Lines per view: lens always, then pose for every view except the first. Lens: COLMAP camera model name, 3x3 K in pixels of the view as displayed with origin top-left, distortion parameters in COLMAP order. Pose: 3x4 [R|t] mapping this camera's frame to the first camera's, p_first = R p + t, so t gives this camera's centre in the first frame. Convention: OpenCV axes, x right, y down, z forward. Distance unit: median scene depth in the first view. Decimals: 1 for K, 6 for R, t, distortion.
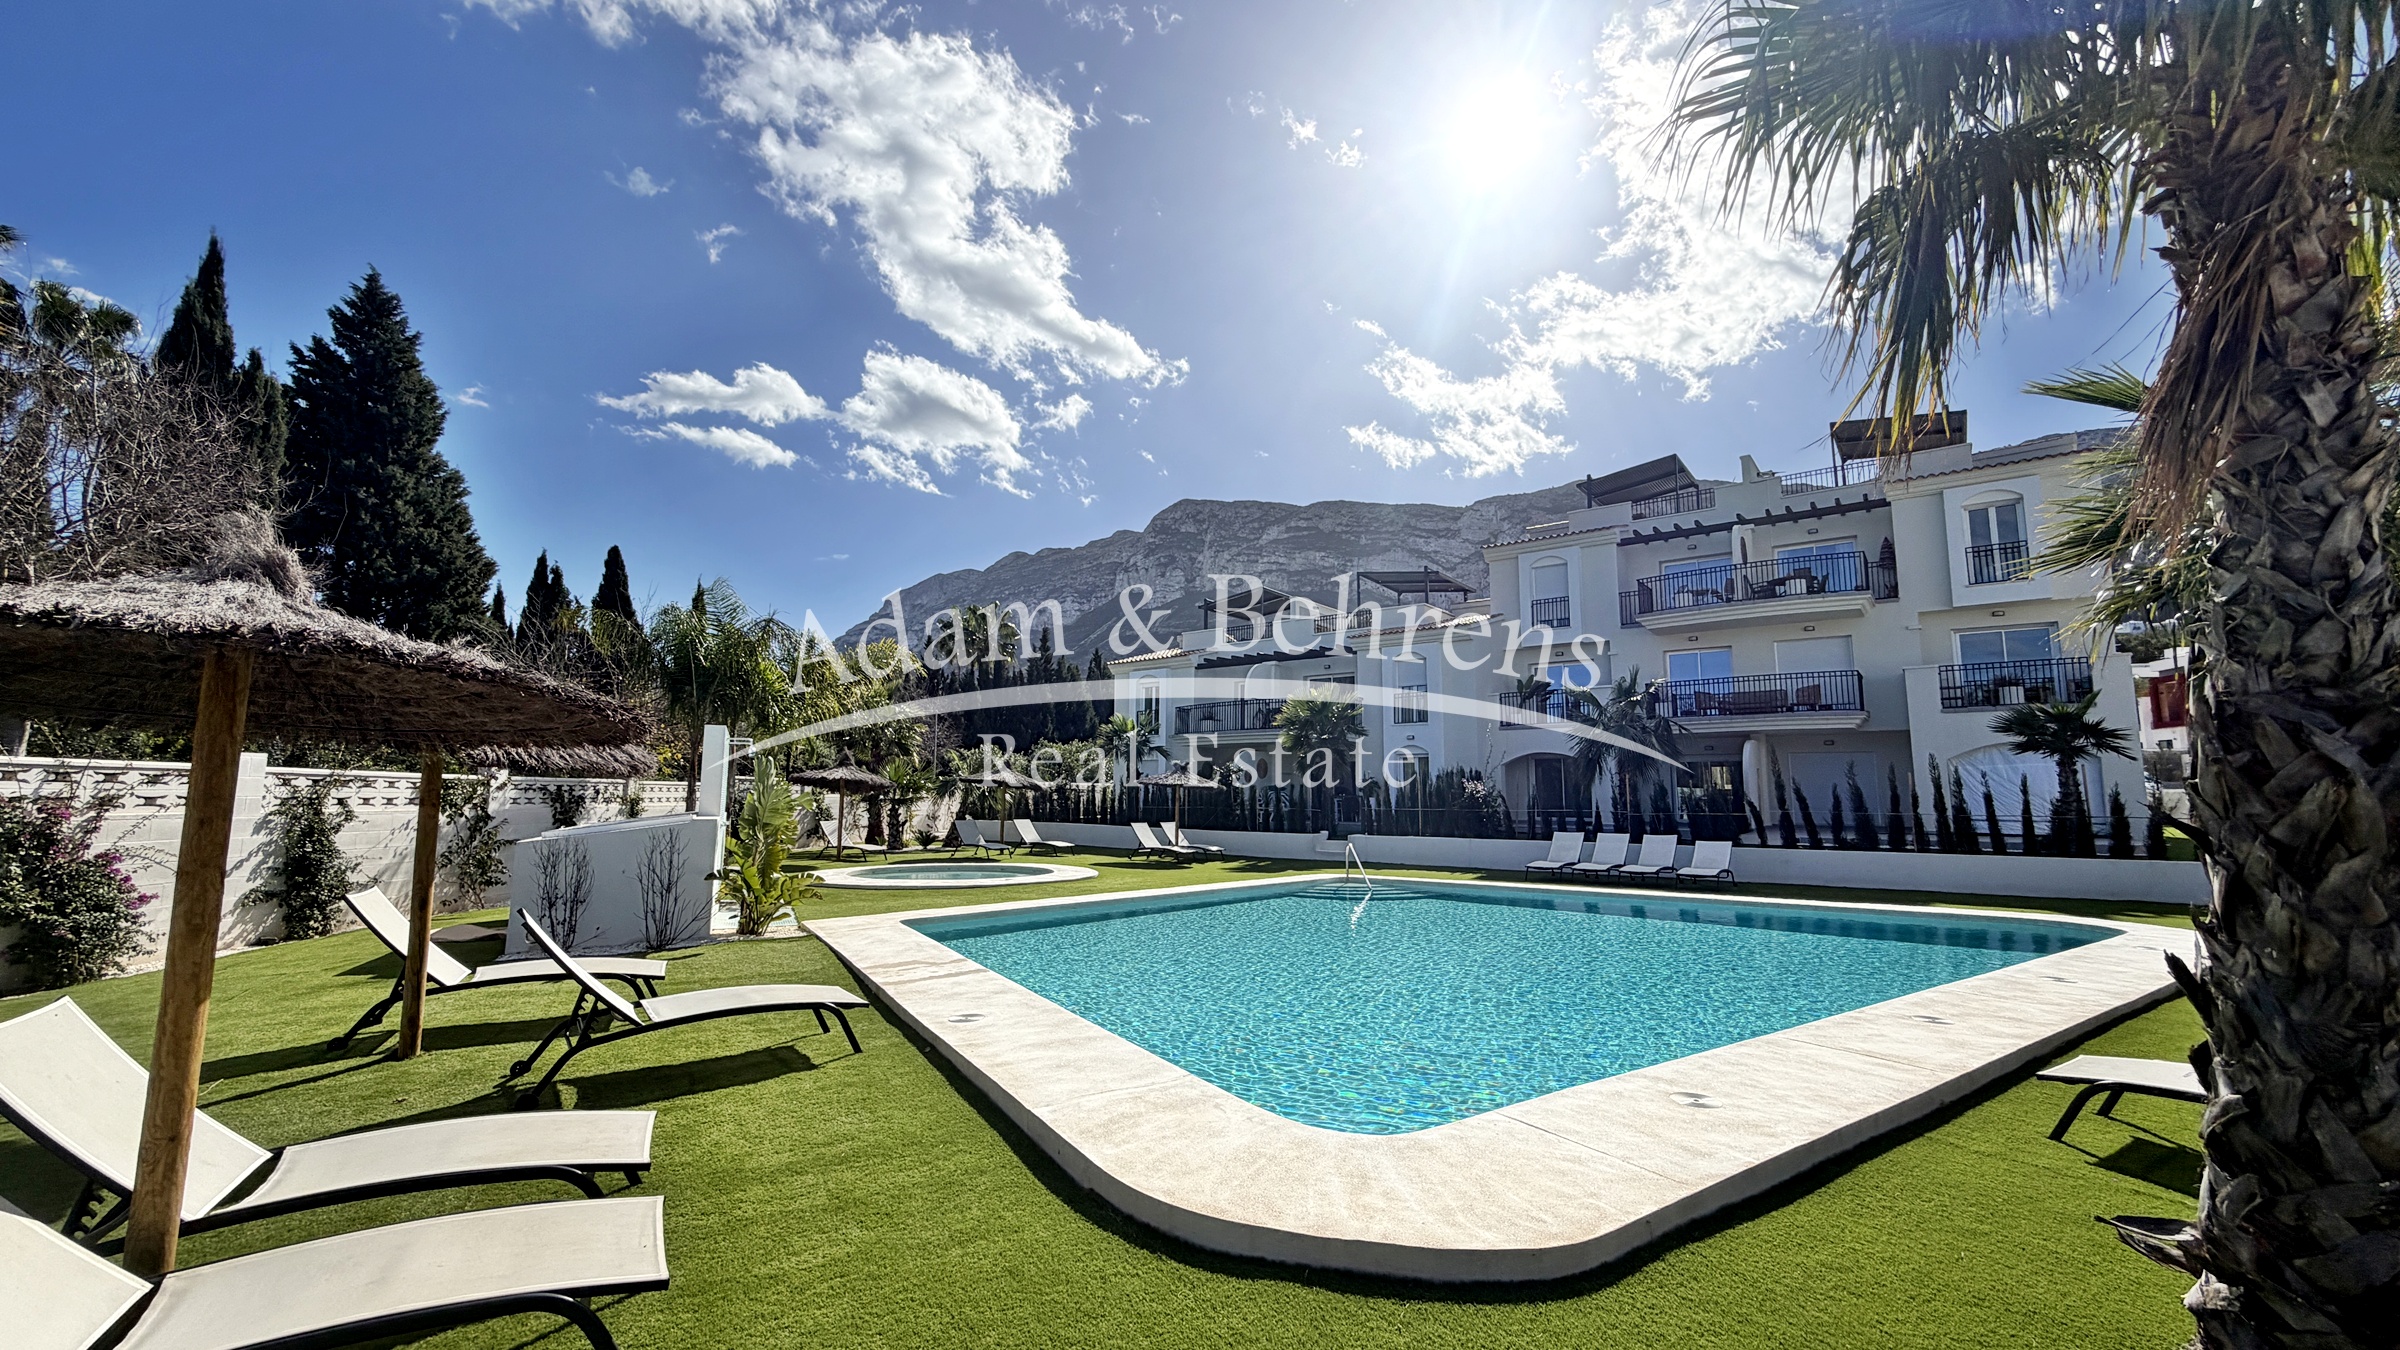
lens RADIAL K [[950.0, 0, 1193.6], [0, 950.0, 680.6], [0, 0, 1]] dist [-0.002722, -0.000092]
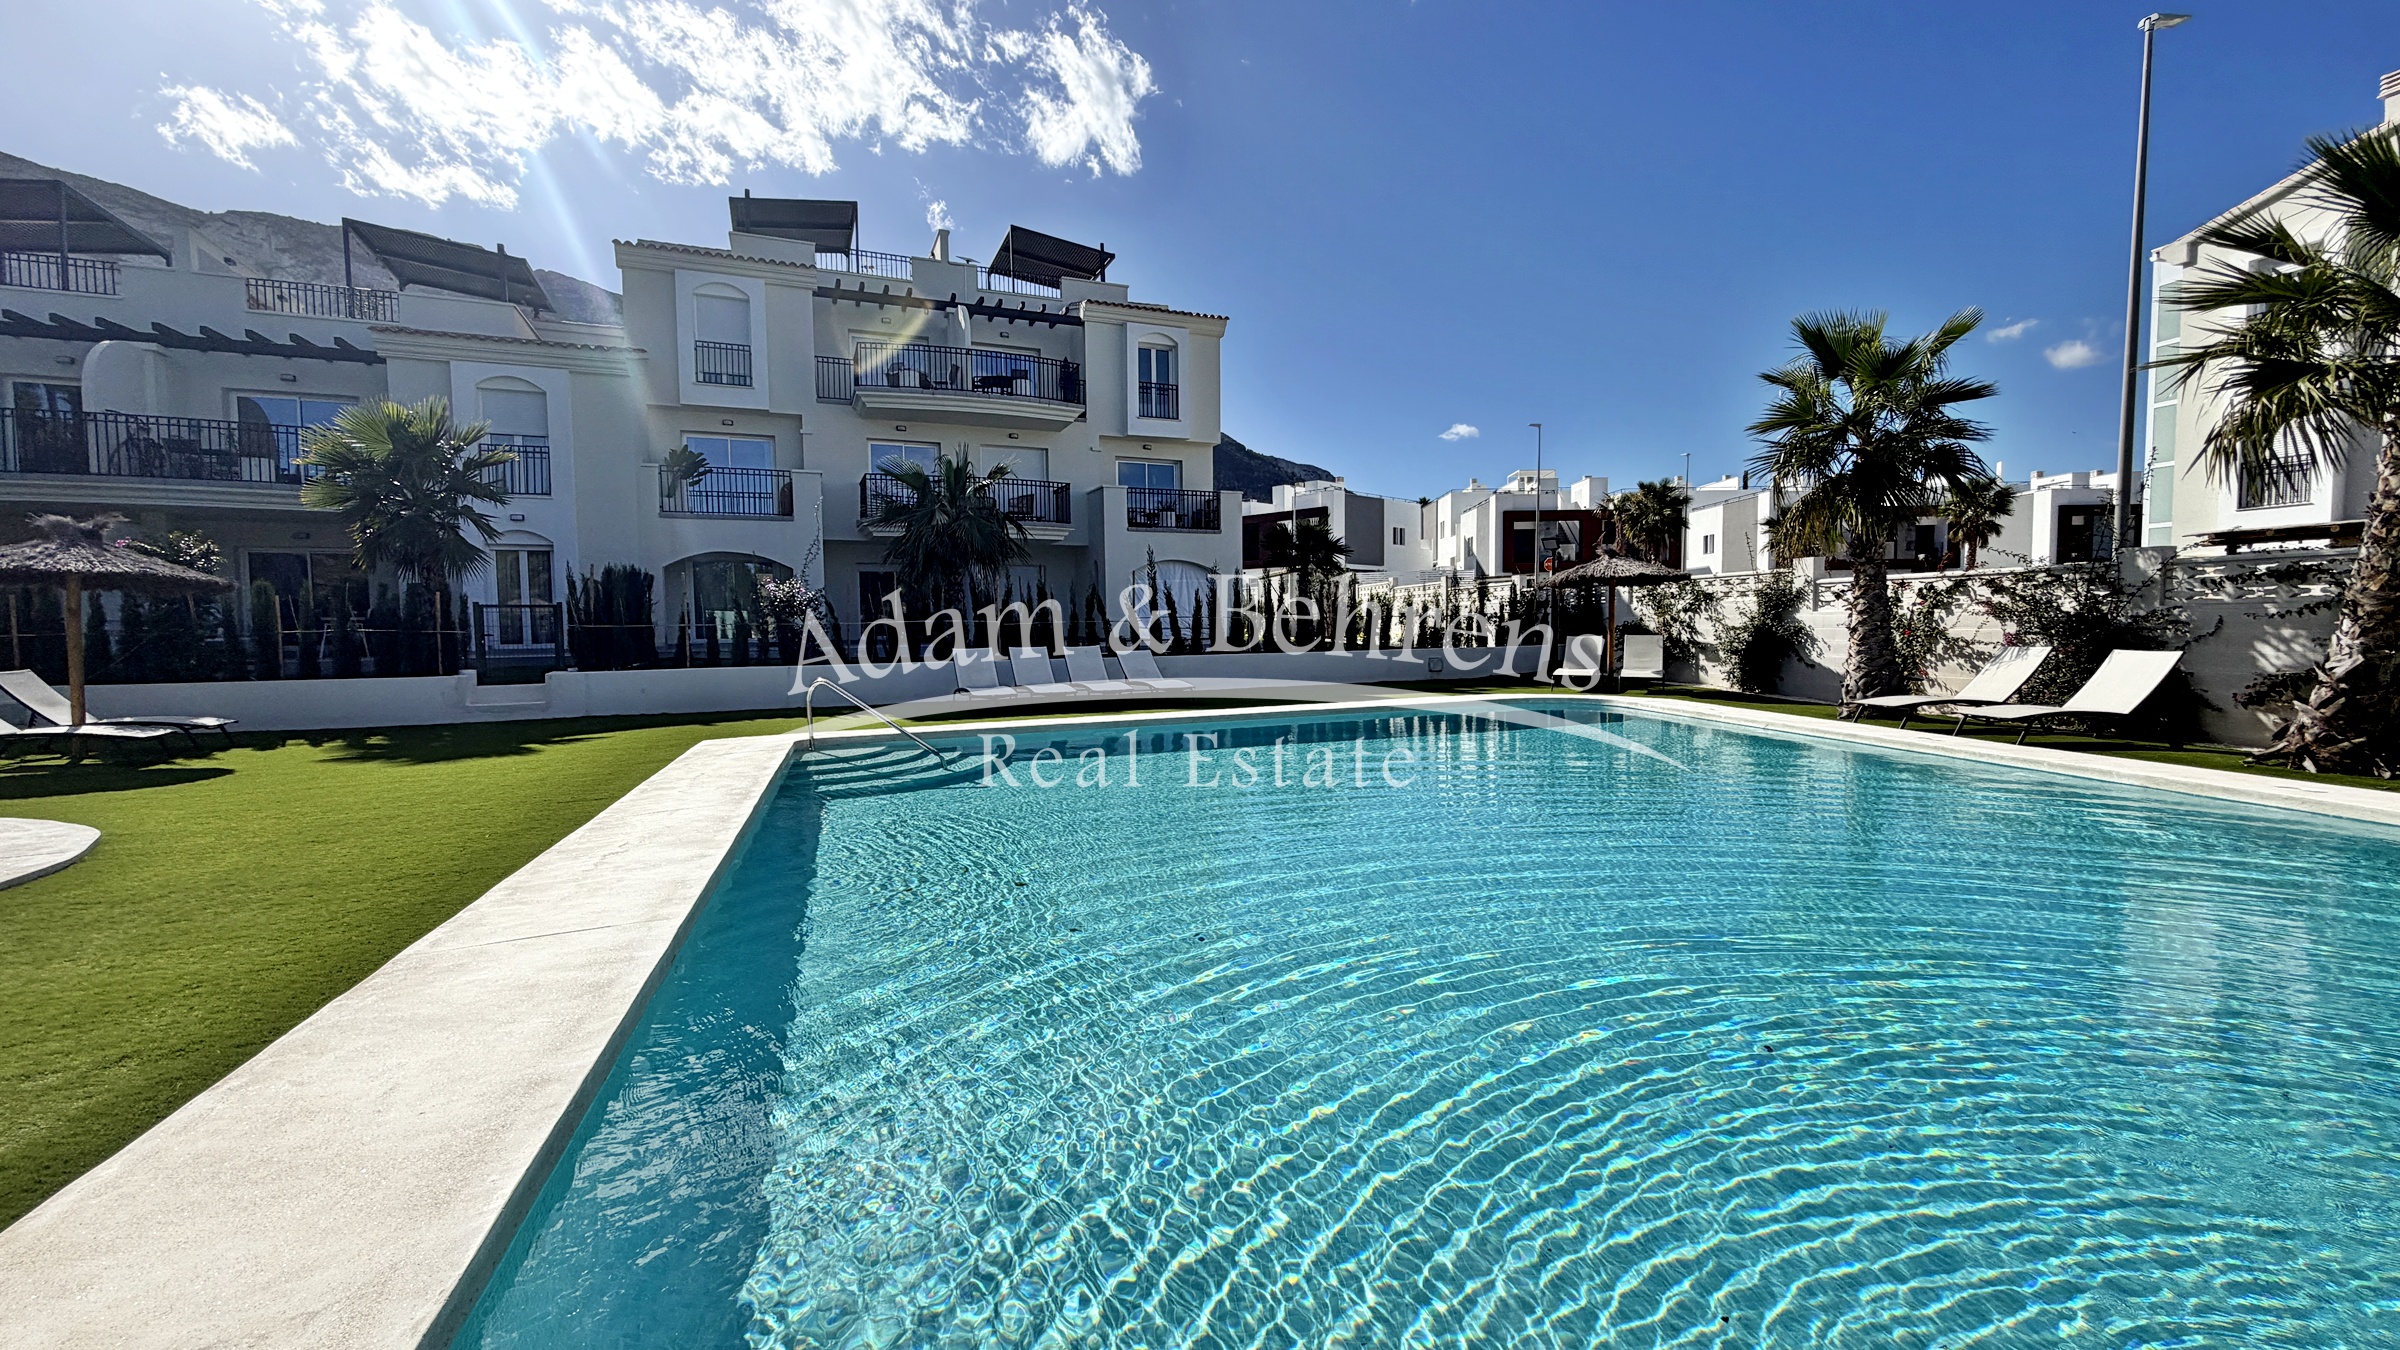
lens RADIAL K [[950.0, 0, 1193.6], [0, 950.0, 680.6], [0, 0, 1]] dist [-0.002722, -0.000092]
pose [[0.477042, -0.065424, 0.876442, -0.126005], [-0.092570, 0.987938, 0.124132, 0.052590], [-0.873992, -0.140348, 0.465231, 0.337044]]
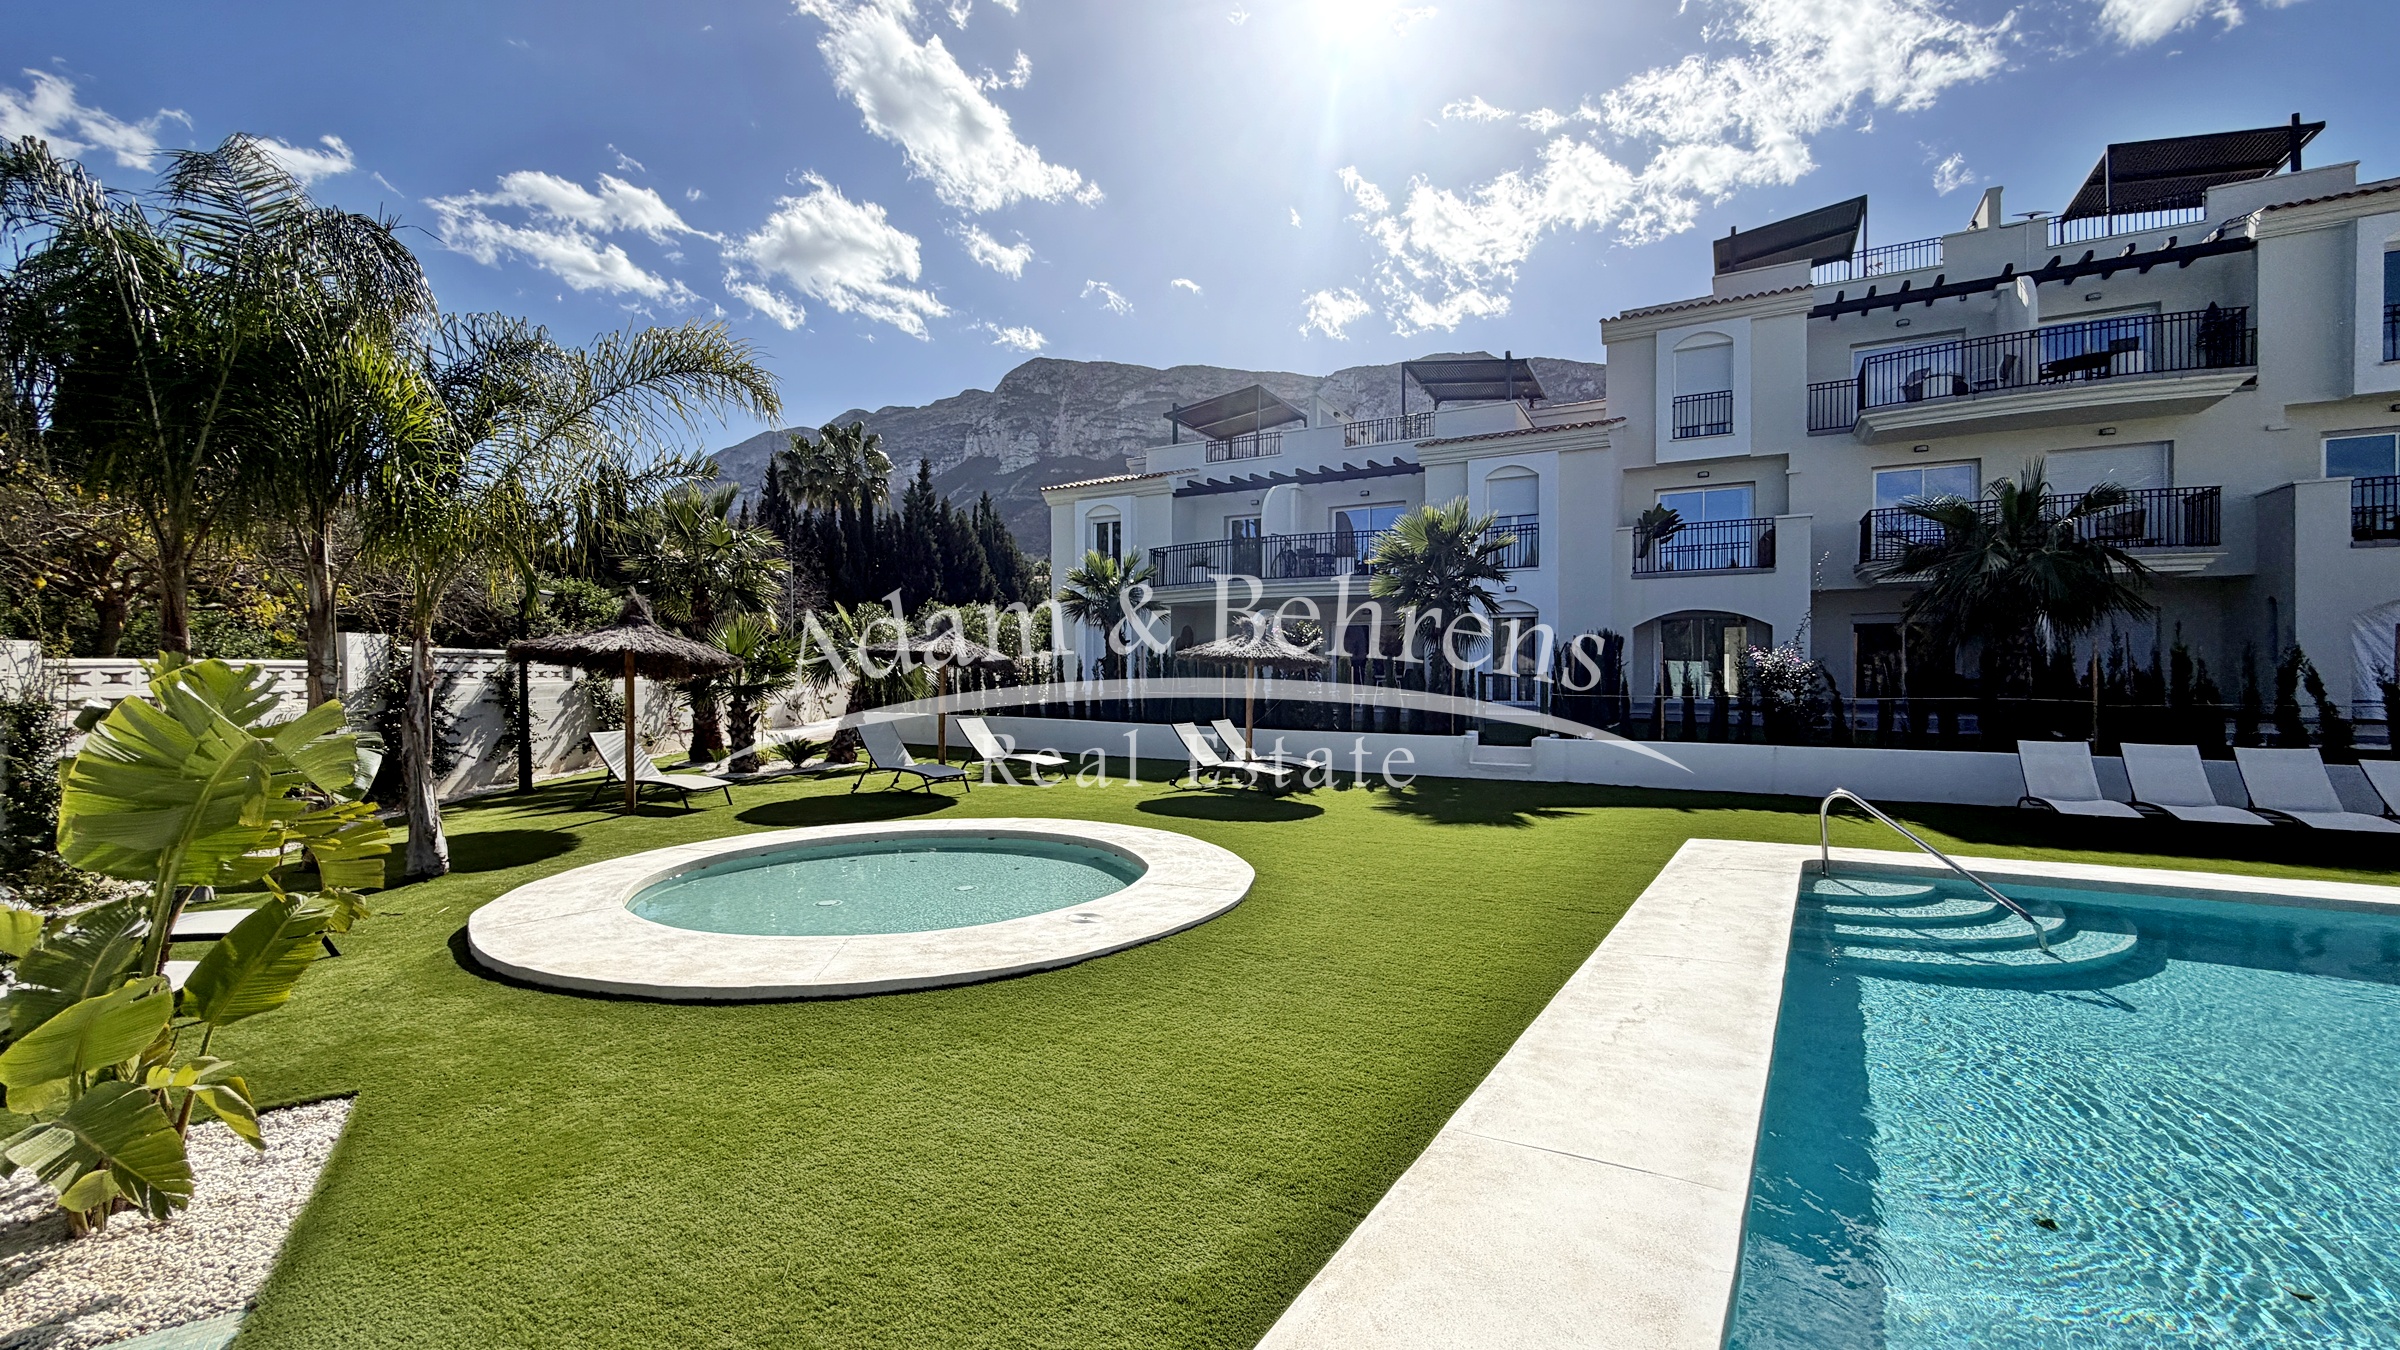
lens RADIAL K [[950.0, 0, 1193.6], [0, 950.0, 680.6], [0, 0, 1]] dist [-0.002722, -0.000092]
pose [[0.988543, -0.010056, 0.150603, -0.121867], [-0.010204, 0.991043, 0.133154, 0.039734], [-0.150593, -0.133166, 0.979586, 0.373443]]
